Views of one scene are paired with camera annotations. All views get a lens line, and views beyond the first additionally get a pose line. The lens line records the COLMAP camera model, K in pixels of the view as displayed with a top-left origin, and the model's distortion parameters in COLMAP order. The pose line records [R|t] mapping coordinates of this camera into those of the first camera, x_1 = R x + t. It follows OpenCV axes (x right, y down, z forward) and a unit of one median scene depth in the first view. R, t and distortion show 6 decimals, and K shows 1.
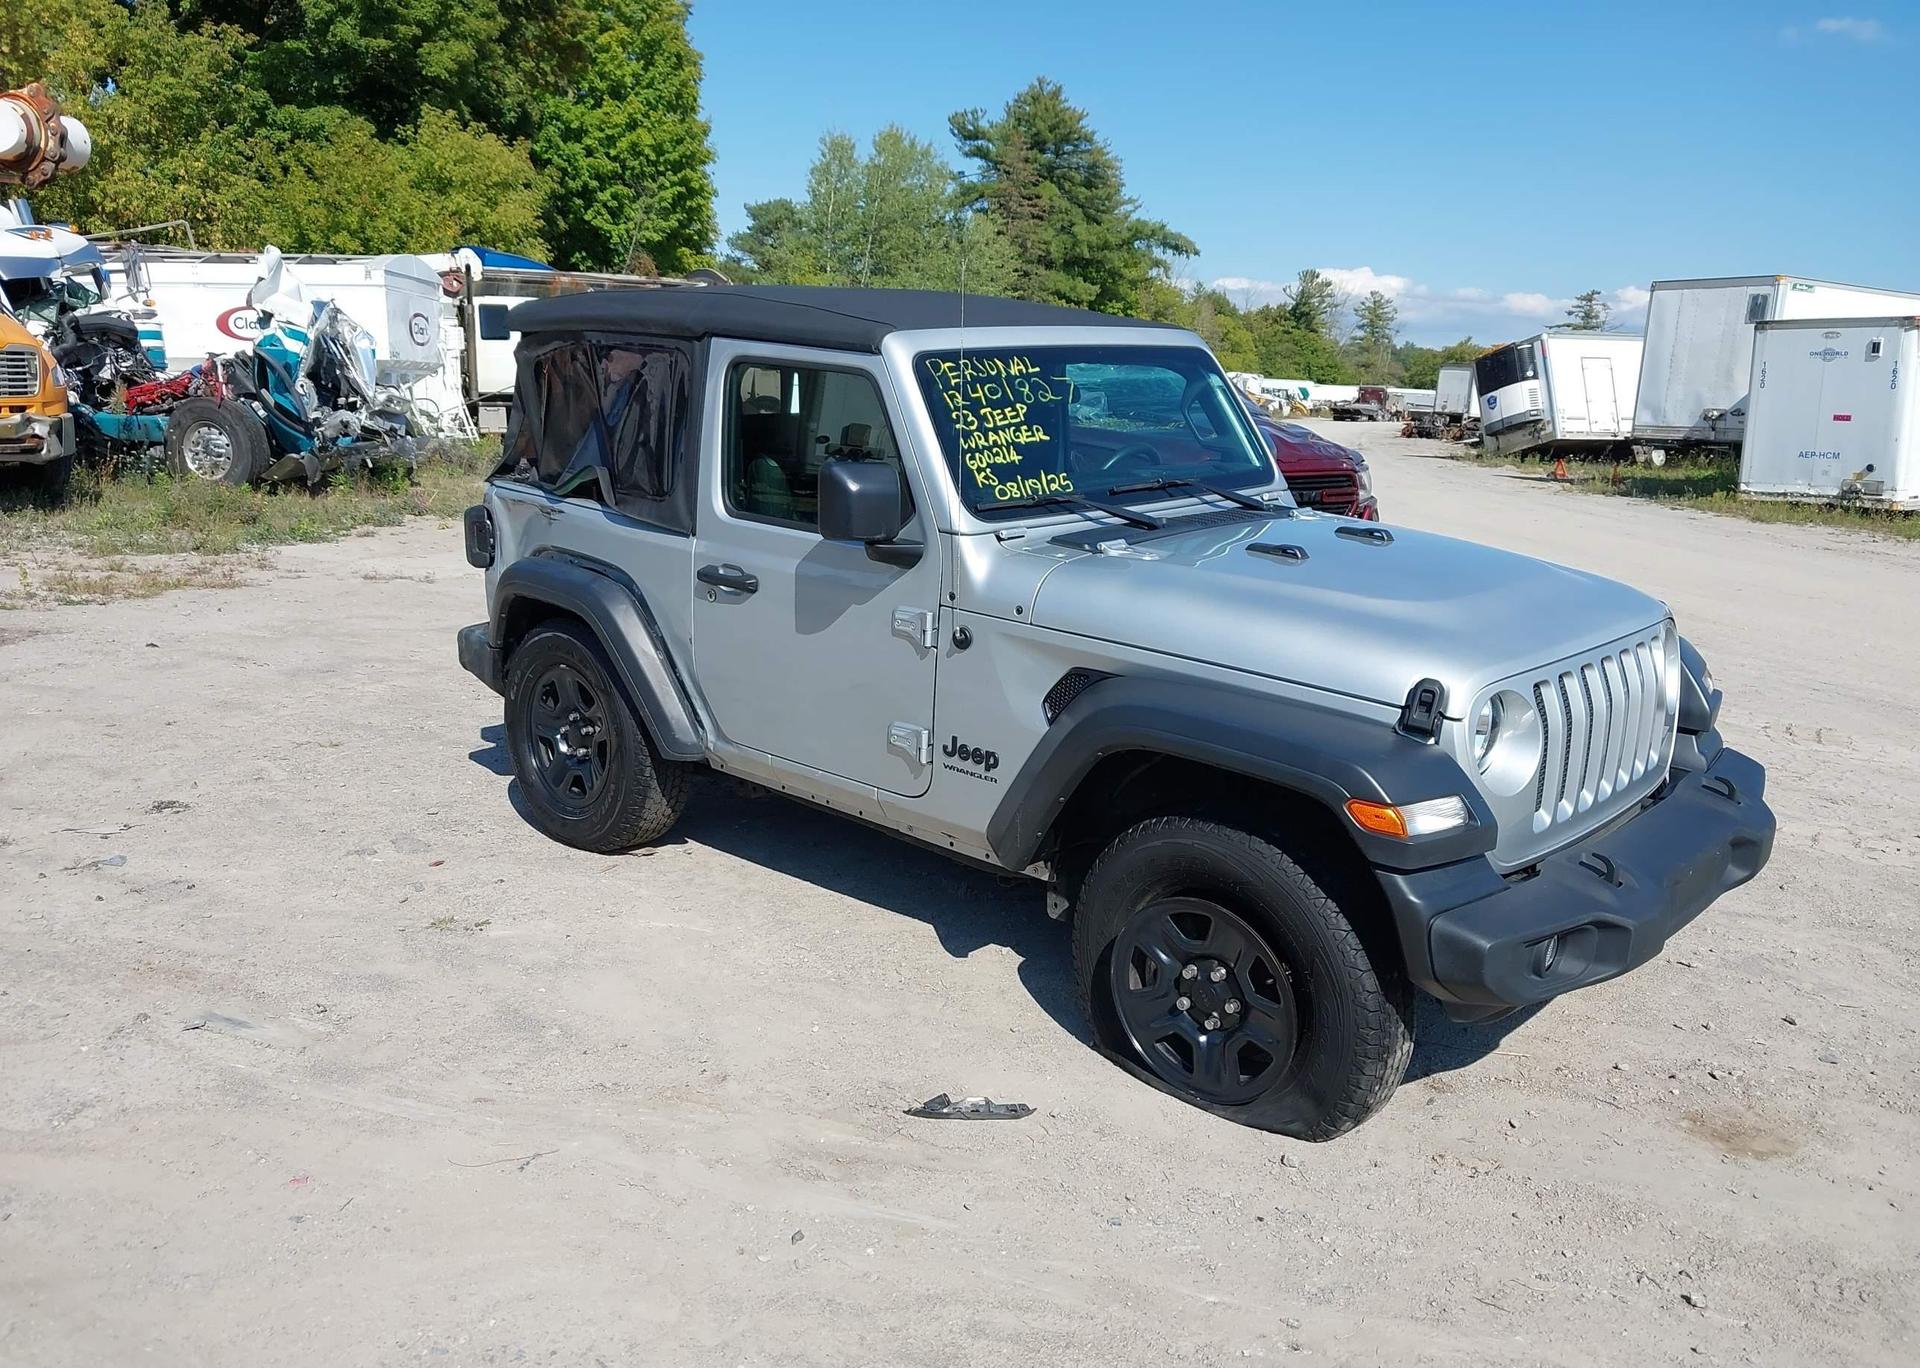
lens RADIAL K [[1532.1, 0, 953.3], [0, 1532.1, 677.7], [0, 0, 1]] dist [-0.010183, 0.017650]
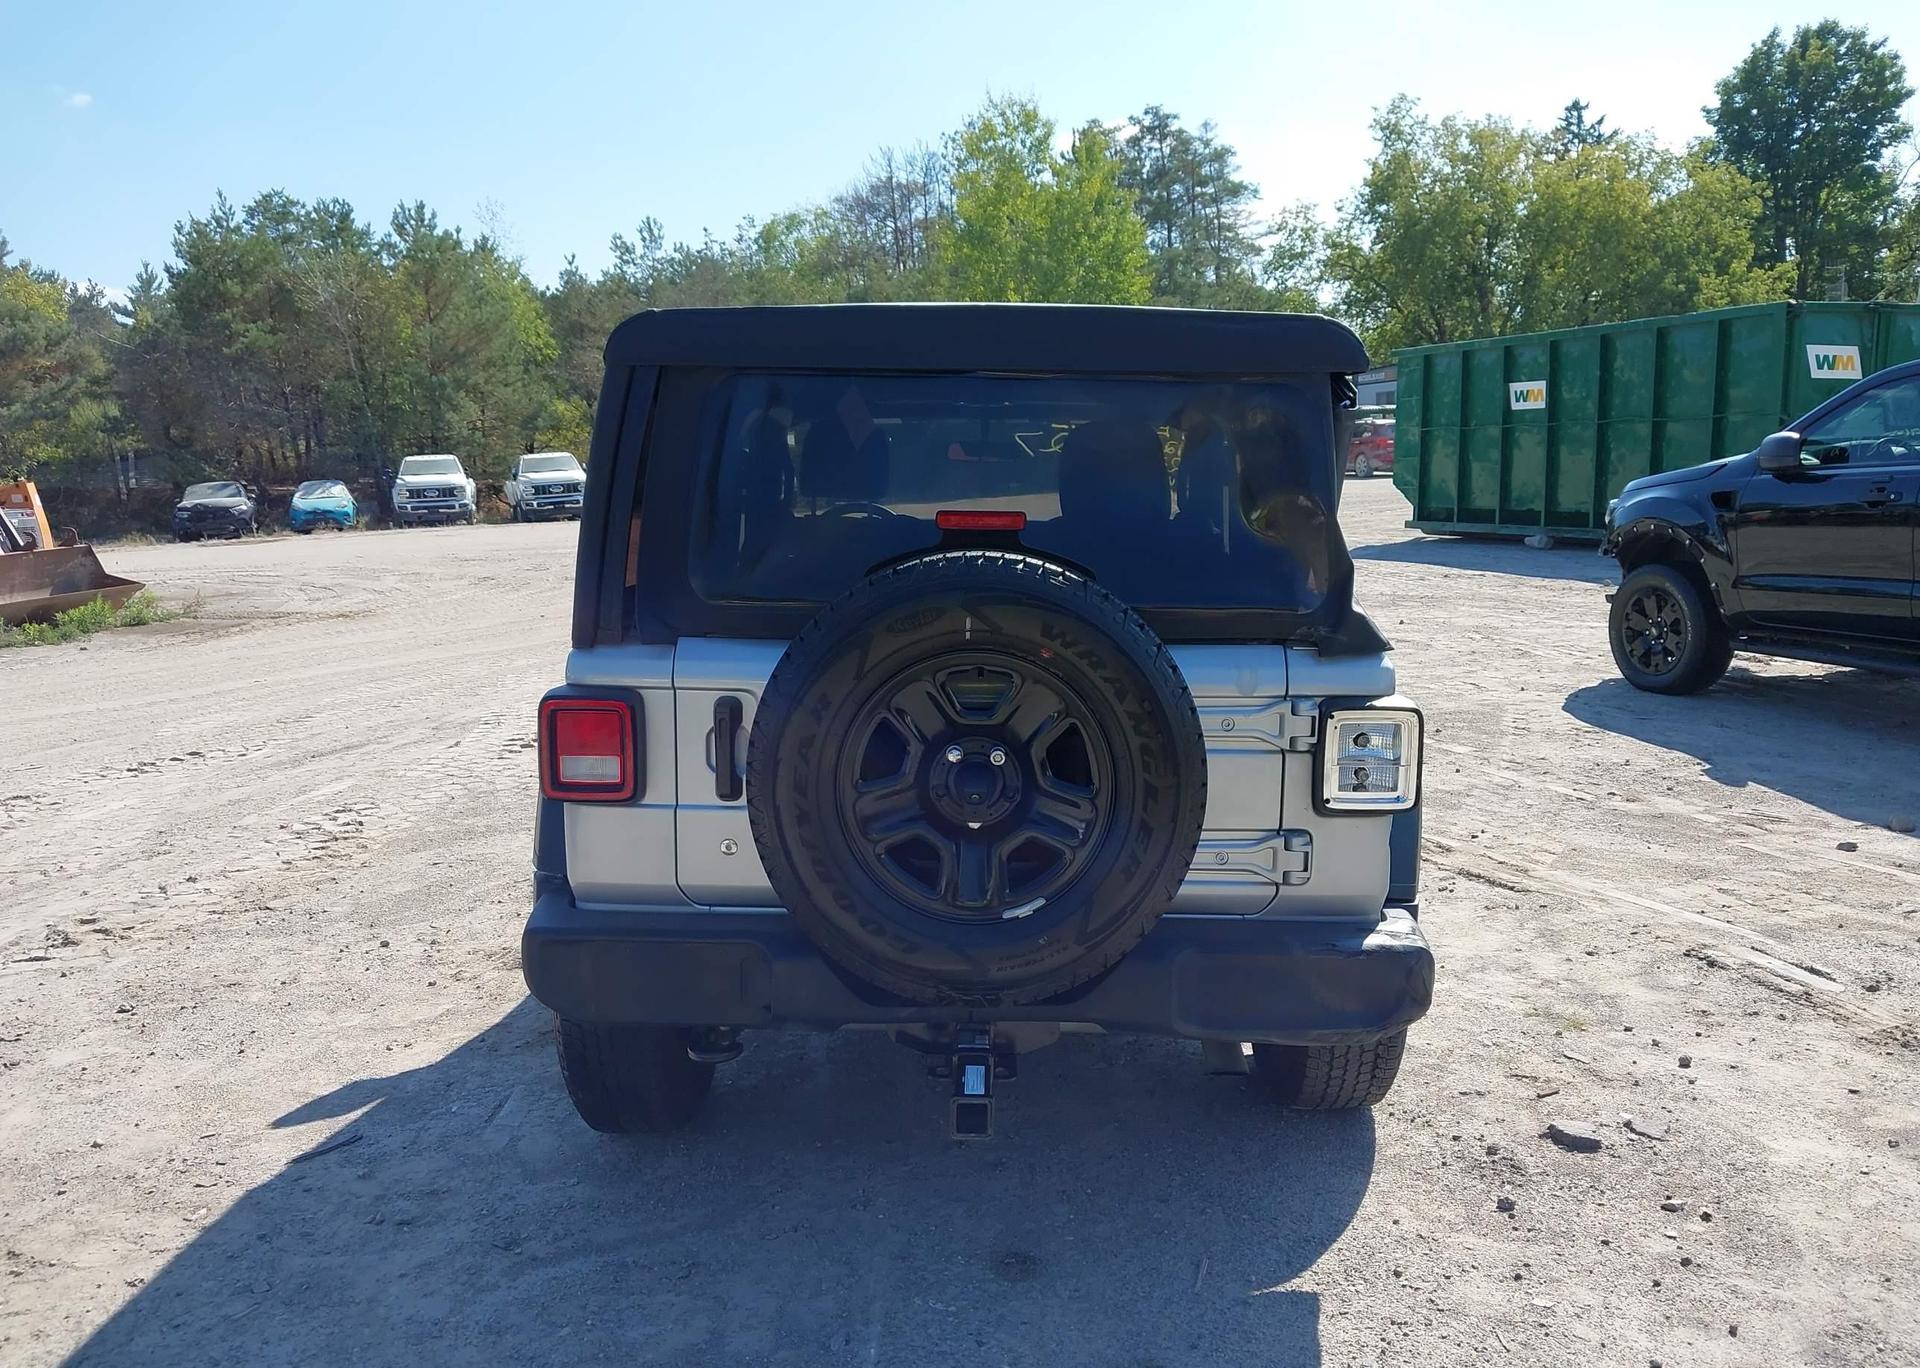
lens RADIAL K [[1532.1, 0, 951.7], [0, 1532.1, 675.3], [0, 0, 1]] dist [-0.010183, 0.017650]
pose [[-0.664709, -0.129670, 0.735763, -0.204220], [0.152652, 0.940473, 0.303658, -0.104133], [-0.731340, 0.314159, -0.605347, 0.490735]]
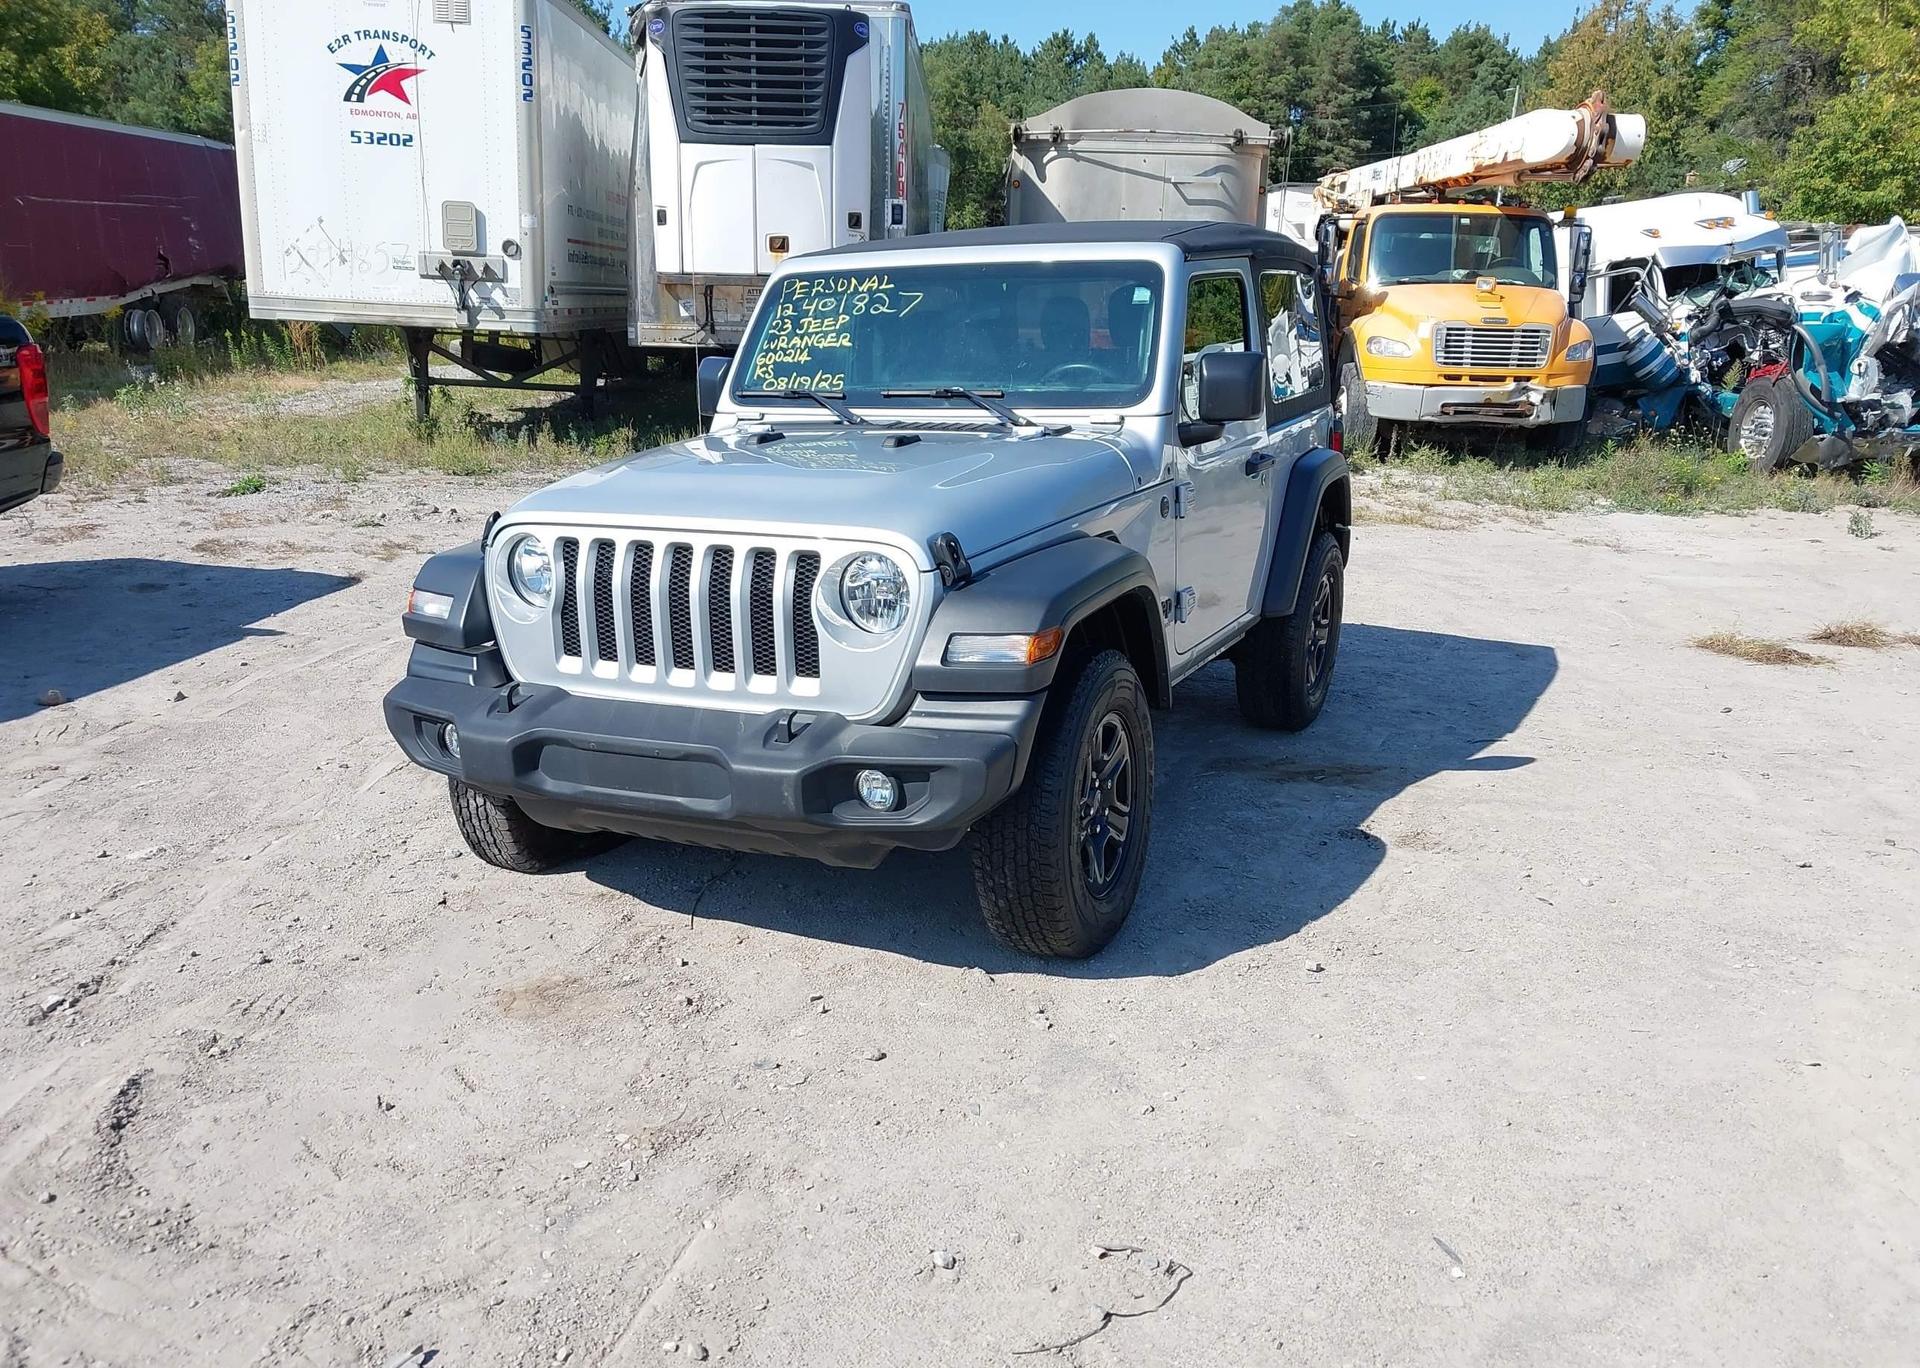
lens RADIAL K [[1532.1, 0, 955.5], [0, 1532.1, 724.9], [0, 0, 1]] dist [-0.010183, 0.017650]
pose [[0.305759, 0.220061, -0.926328, 0.327216], [-0.196439, 0.966571, 0.164781, -0.022429], [0.931624, 0.131584, 0.338766, 0.191538]]
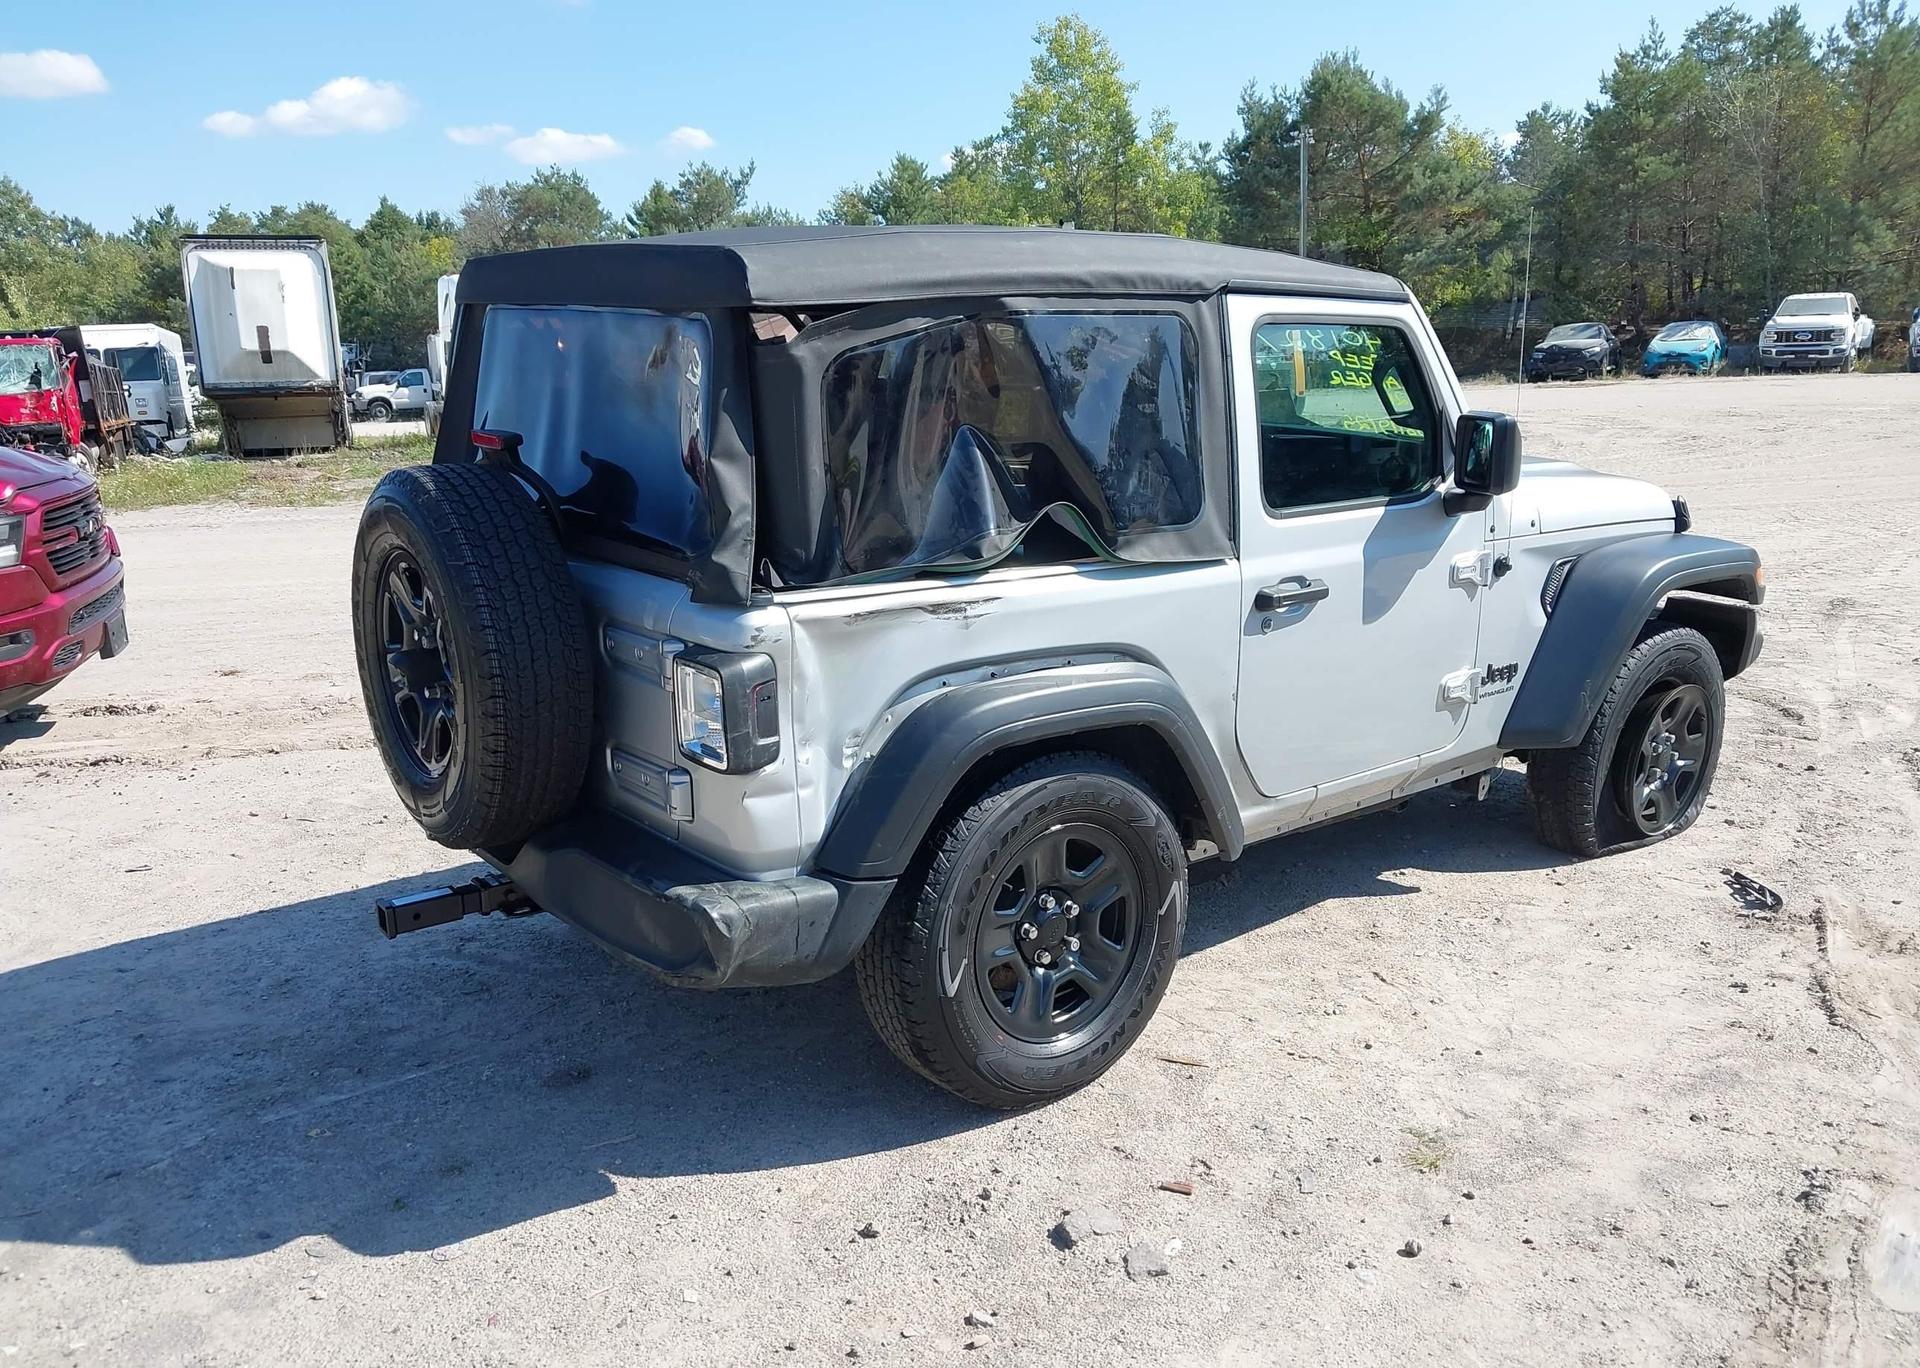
lens RADIAL K [[1532.1, 0, 966.3], [0, 1532.1, 689.0], [0, 0, 1]] dist [-0.010183, 0.017650]
pose [[0.166385, -0.269147, 0.948618, -0.266444], [0.237597, 0.944626, 0.226340, -0.067573], [-0.957008, 0.187729, 0.221120, 0.279923]]
